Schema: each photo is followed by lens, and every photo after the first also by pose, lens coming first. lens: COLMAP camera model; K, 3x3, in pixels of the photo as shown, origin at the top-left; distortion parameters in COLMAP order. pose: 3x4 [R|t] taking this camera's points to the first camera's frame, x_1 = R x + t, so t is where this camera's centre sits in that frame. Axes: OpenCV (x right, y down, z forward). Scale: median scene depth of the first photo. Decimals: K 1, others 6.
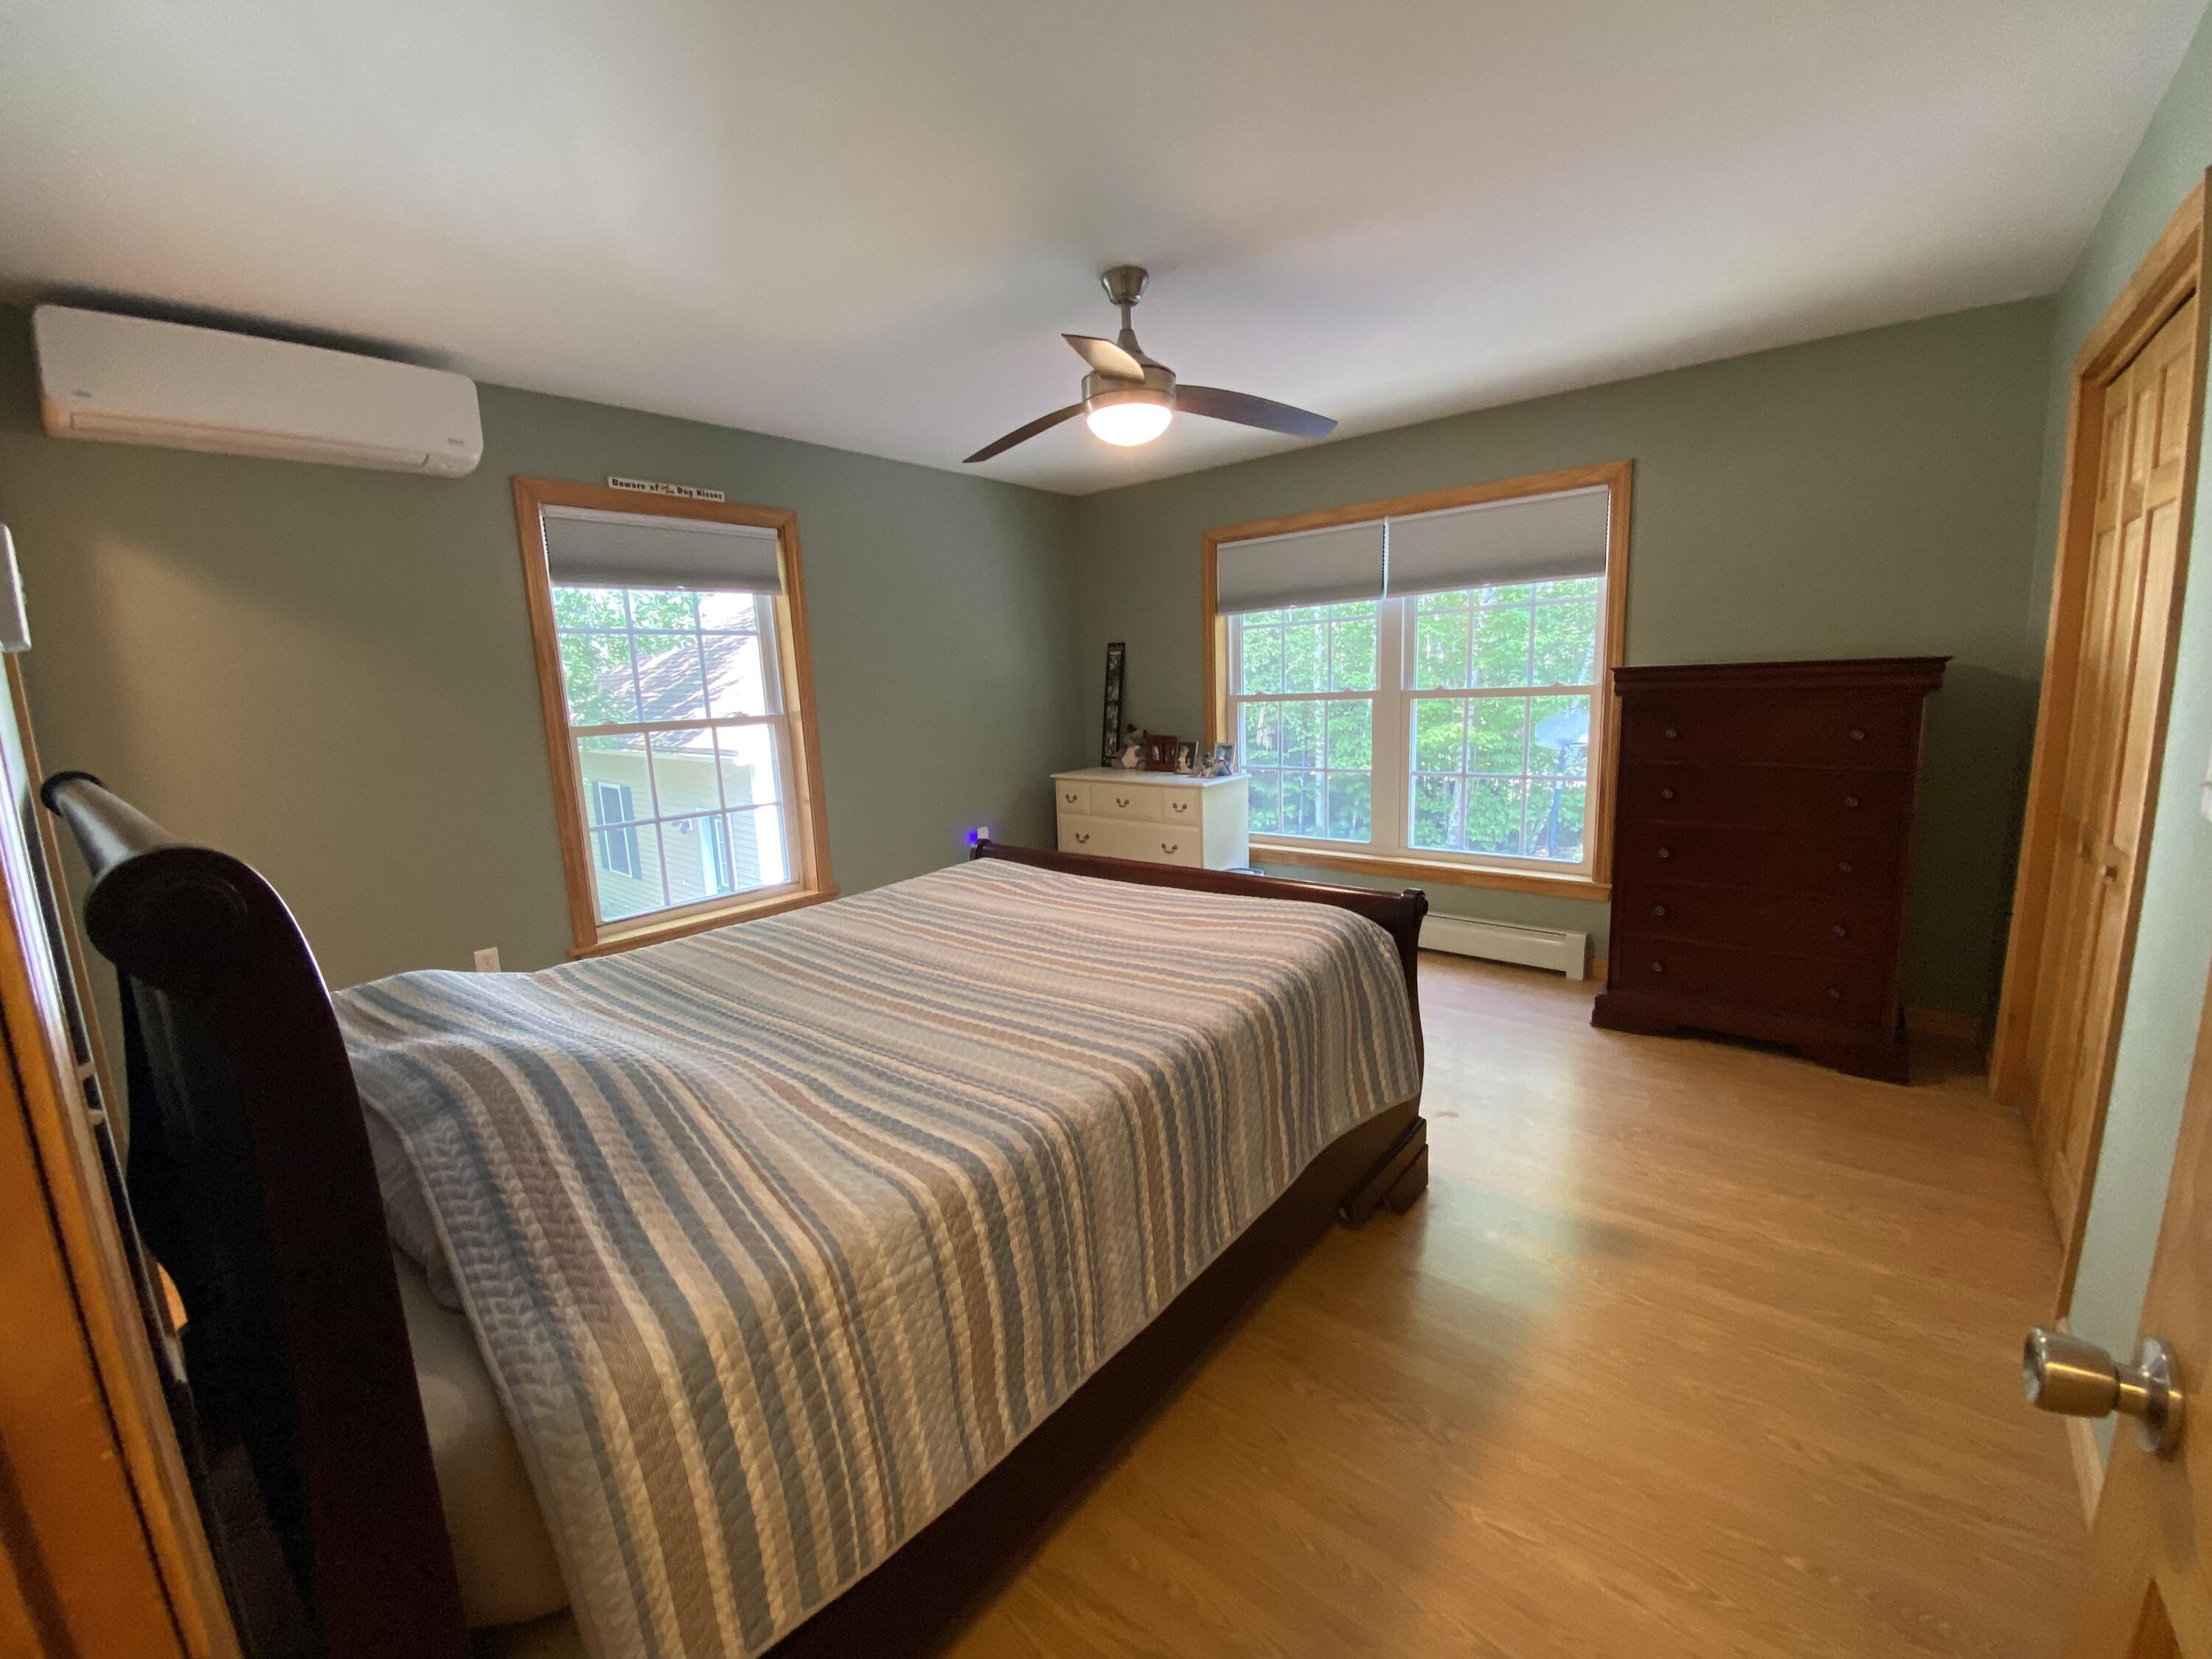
lens RADIAL K [[896.1, 0, 1119.4], [0, 896.1, 840.1], [0, 0, 1]] dist [0.002263, -0.003300]
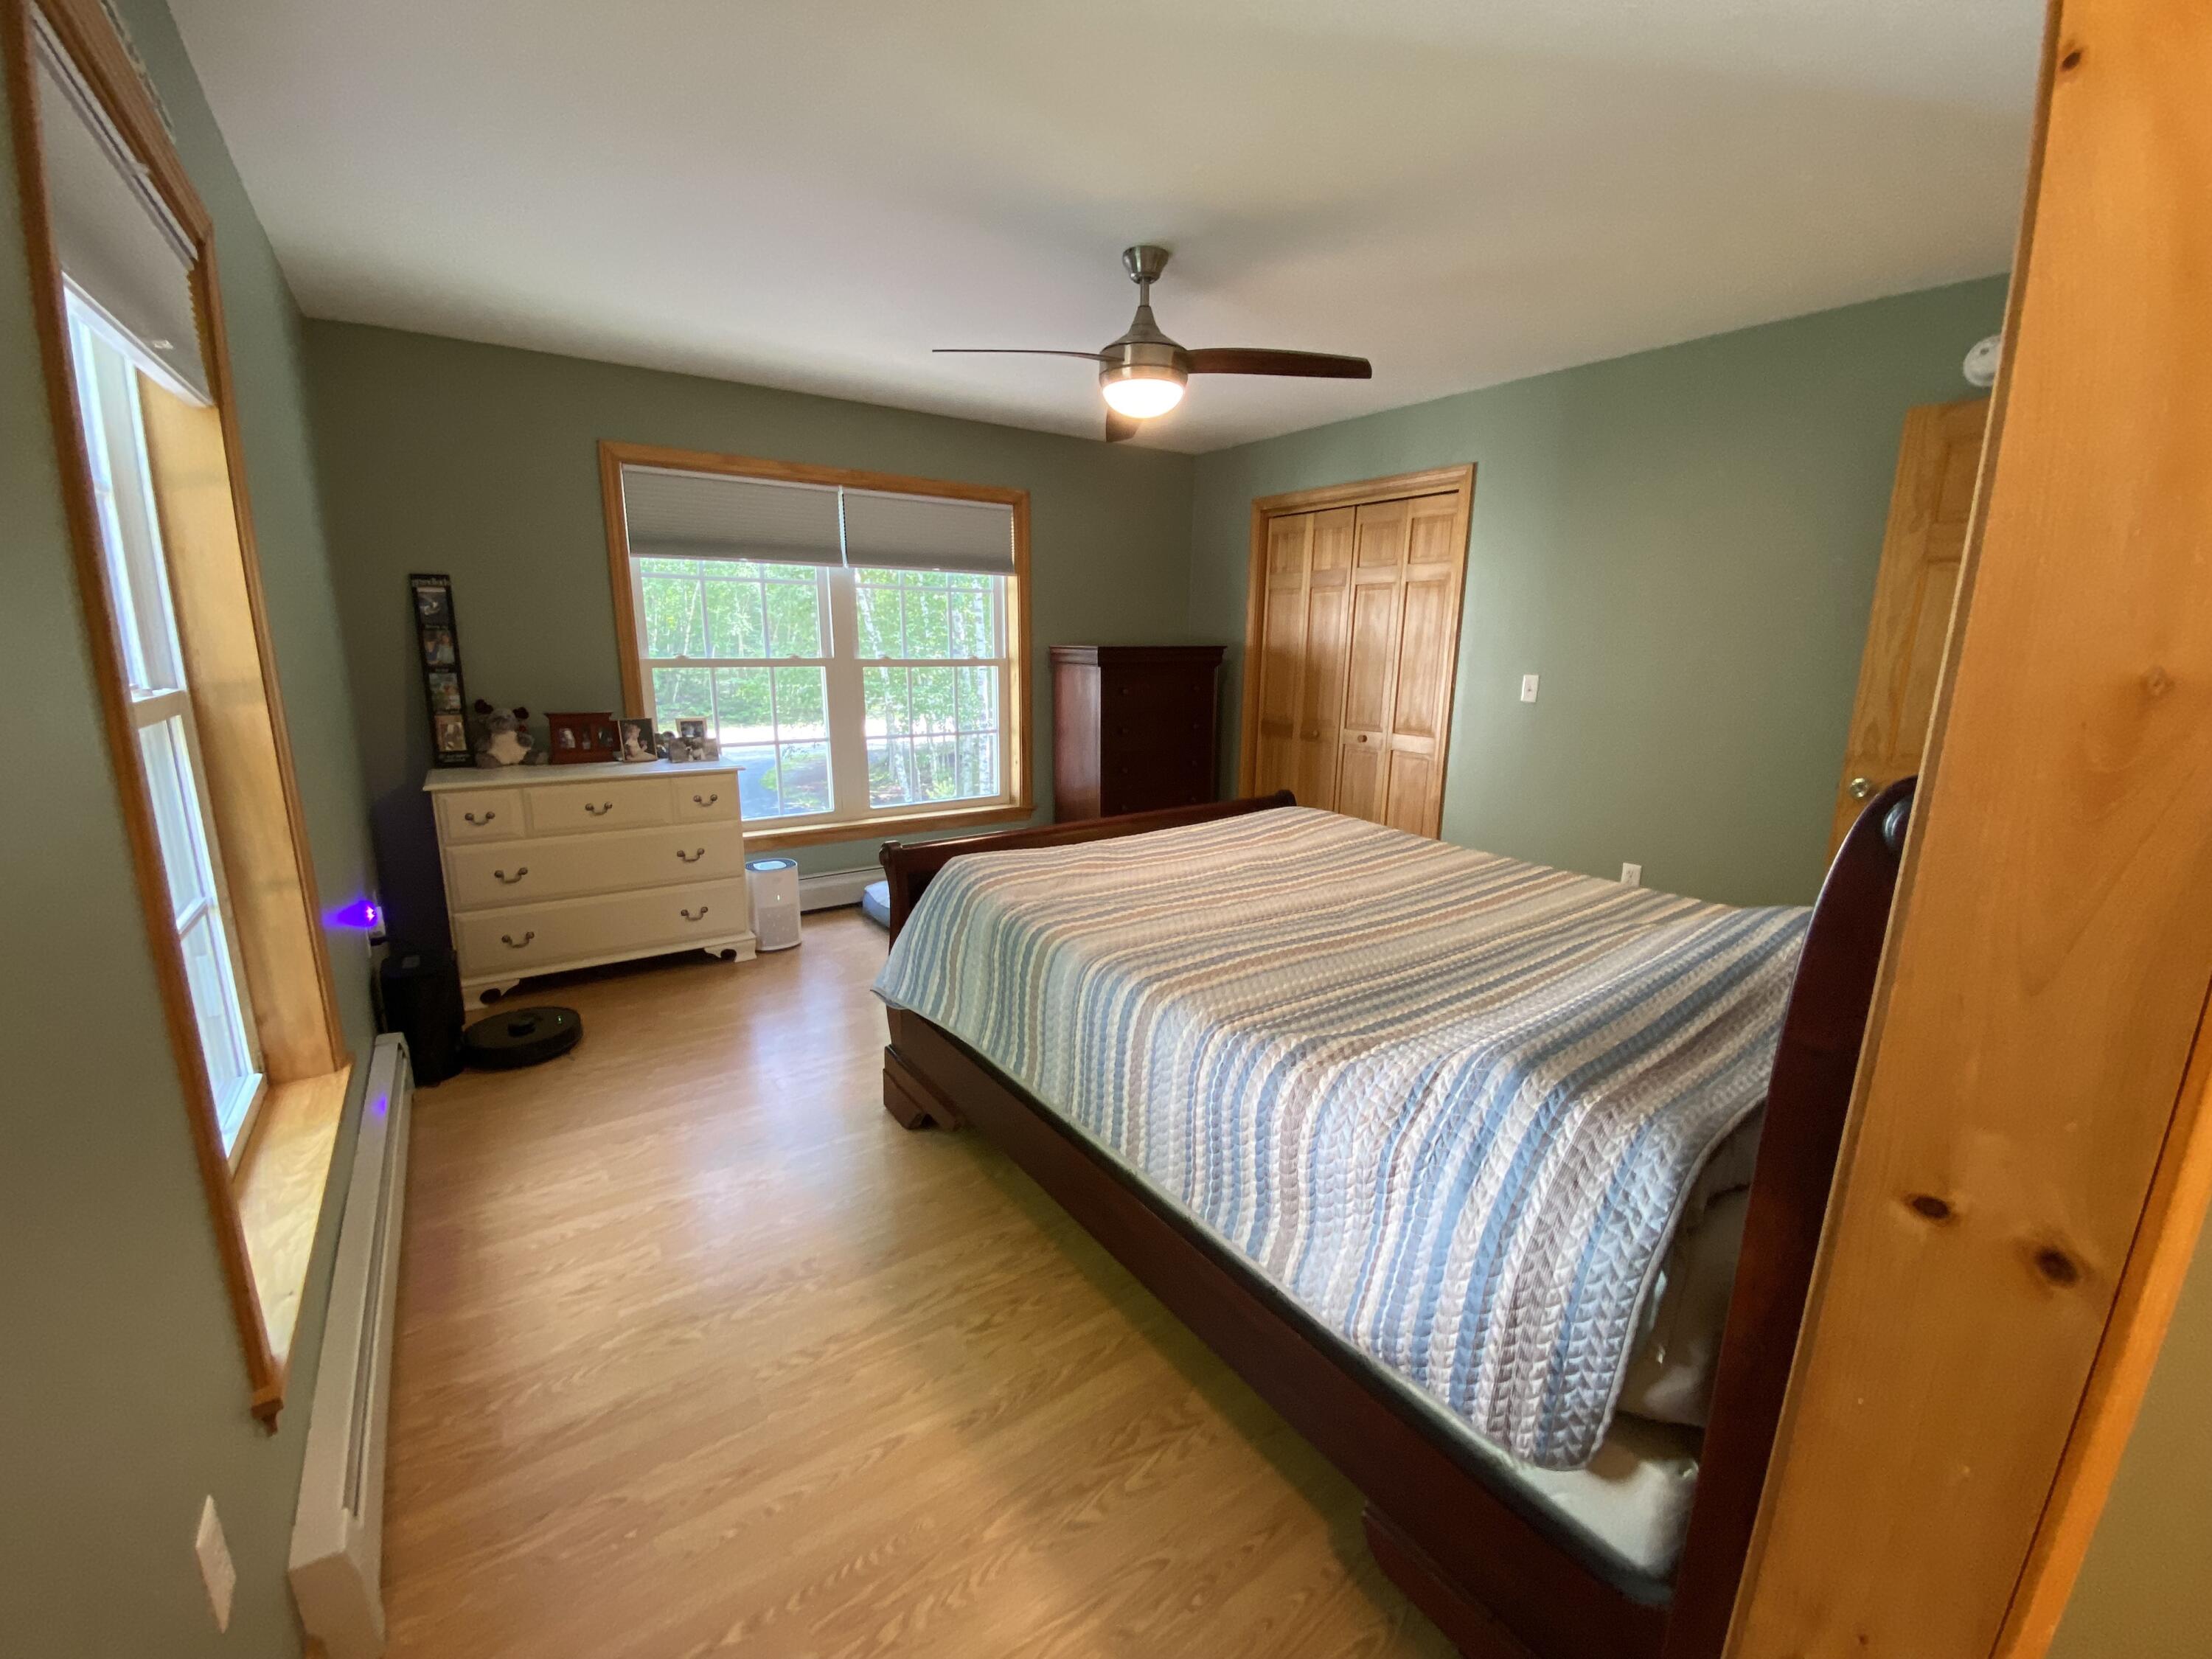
lens RADIAL K [[896.1, 0, 1101.4], [0, 896.1, 828.6], [0, 0, 1]] dist [0.002263, -0.003300]
pose [[0.265328, -0.157064, 0.951279, -0.637001], [0.147480, 0.981643, 0.120942, -0.058944], [-0.952812, 0.108206, 0.283622, 0.468544]]
